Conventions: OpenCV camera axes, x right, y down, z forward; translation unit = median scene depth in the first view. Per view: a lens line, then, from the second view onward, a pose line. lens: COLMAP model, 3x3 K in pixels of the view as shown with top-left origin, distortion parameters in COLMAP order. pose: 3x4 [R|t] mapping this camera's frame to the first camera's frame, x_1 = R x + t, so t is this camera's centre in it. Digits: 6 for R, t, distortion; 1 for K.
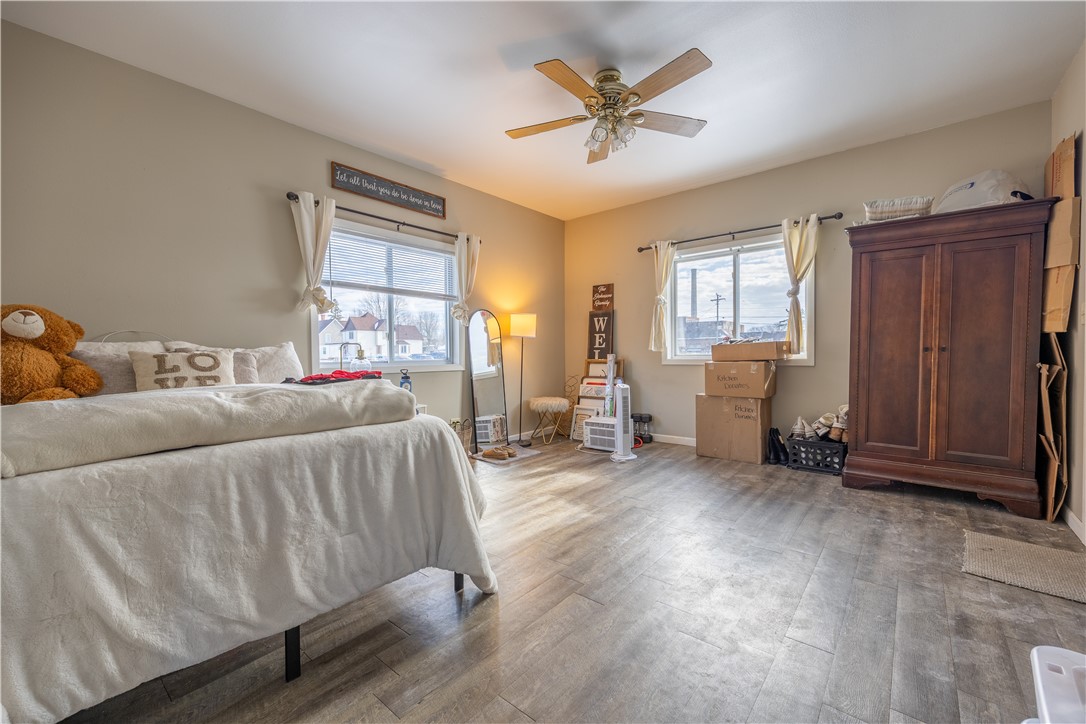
lens RADIAL K [[438.0, 0, 566.8], [0, 438.0, 362.0], [0, 0, 1]] dist [-0.000107, 0.000094]
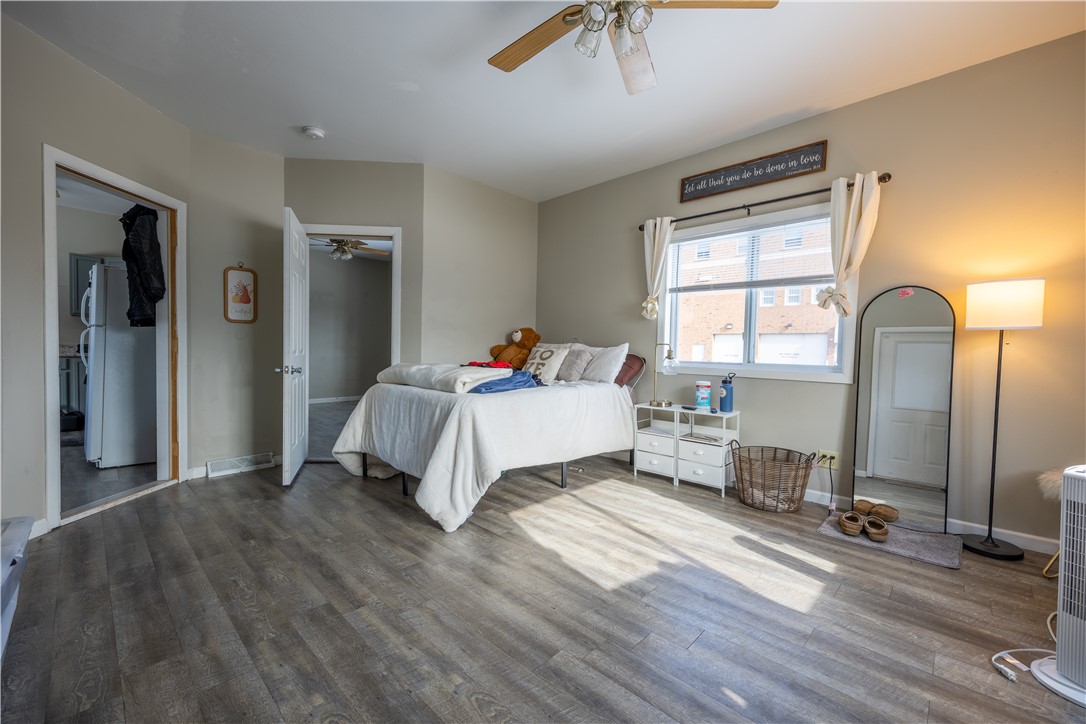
lens RADIAL K [[445.7, 0, 543.0], [0, 445.7, 362.0], [0, 0, 1]] dist [0.000801, 0.000035]
pose [[-0.106782, 0.038741, -0.993527, 0.524324], [-0.037848, 0.998358, 0.042997, -0.027595], [0.993562, 0.042195, -0.105141, 0.654376]]
